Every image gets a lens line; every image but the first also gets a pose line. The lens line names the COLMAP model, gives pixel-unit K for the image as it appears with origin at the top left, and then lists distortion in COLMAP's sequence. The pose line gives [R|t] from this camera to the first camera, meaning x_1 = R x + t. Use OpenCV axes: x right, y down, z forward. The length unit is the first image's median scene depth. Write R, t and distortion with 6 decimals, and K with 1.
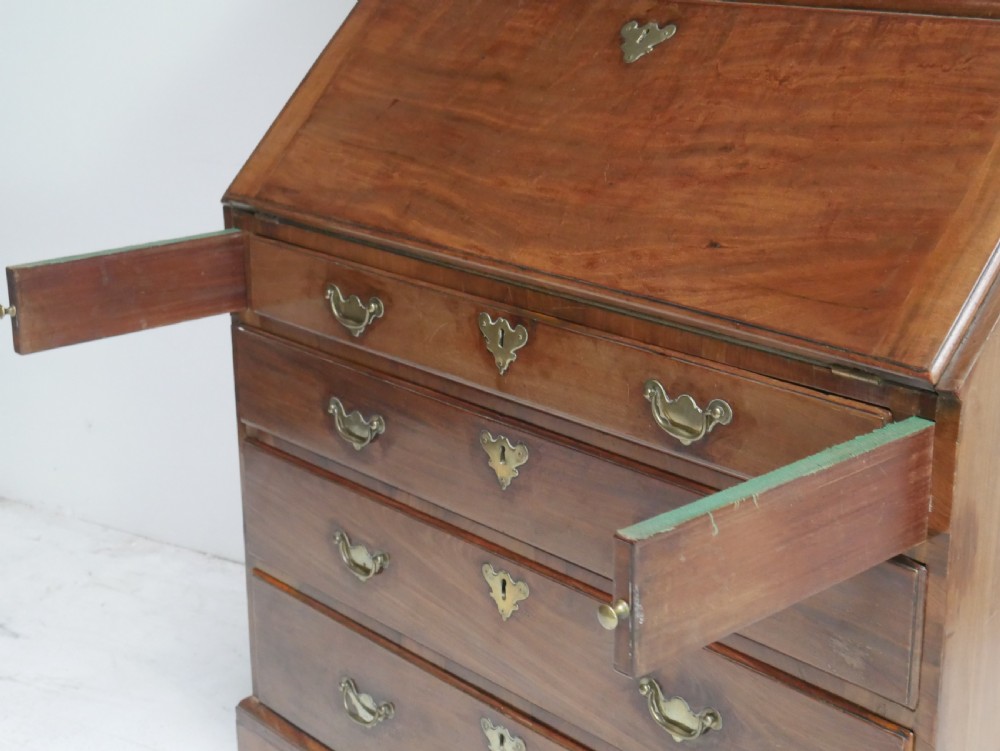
lens RADIAL K [[1602.3, 0, 497.1], [0, 1602.3, 364.8], [0, 0, 1]] dist [0.029281, 0.000000]
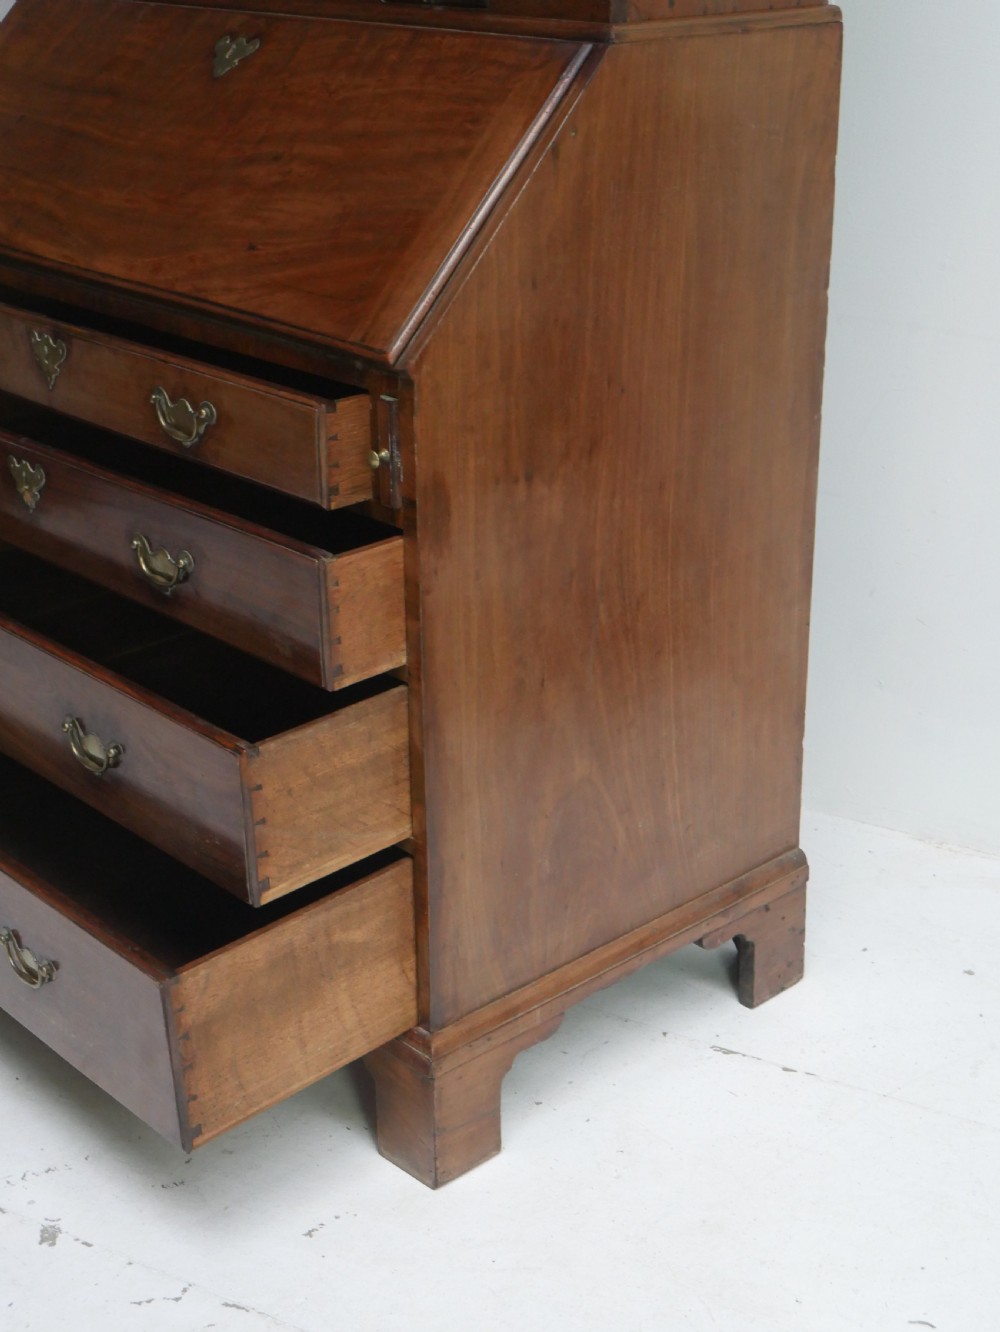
lens RADIAL K [[1983.2, 0, 494.1], [0, 1983.2, 662.2], [0, 0, 1]] dist [-0.000438, 0.000000]
pose [[0.999995, -0.000720, 0.003210, 0.270670], [0.000421, 0.995726, 0.092358, 0.073137], [-0.003262, -0.092356, 0.995721, -0.323910]]
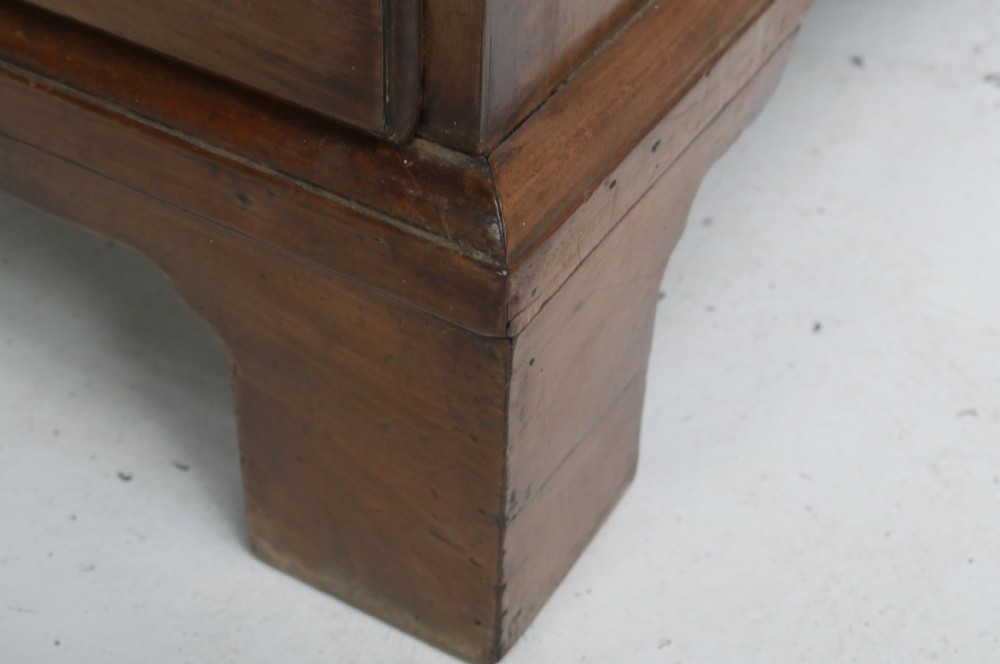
lens RADIAL K [[1643.9, 0, 500.0], [0, 1643.9, 331.3], [0, 0, 1]] dist [-0.029670, 0.000000]
pose [[0.955367, -0.165311, 0.244838, 0.169973], [0.047587, 0.904070, 0.424728, 0.344848], [-0.291562, -0.394120, 0.871585, 0.691202]]
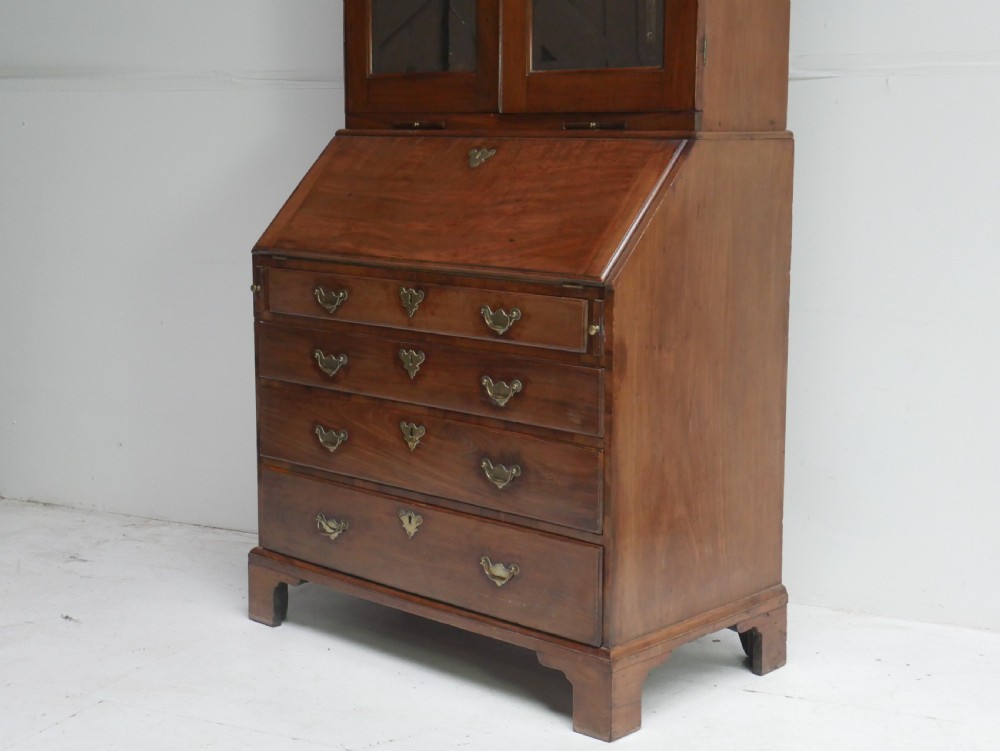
lens RADIAL K [[1629.9, 0, 469.4], [0, 1629.9, 375.2], [0, 0, 1]] dist [0.010537, 0.000000]
pose [[0.997658, -0.001347, 0.068383, -0.065368], [0.011226, 0.989473, -0.144283, 0.384744], [-0.067468, 0.144713, 0.987171, -1.033908]]
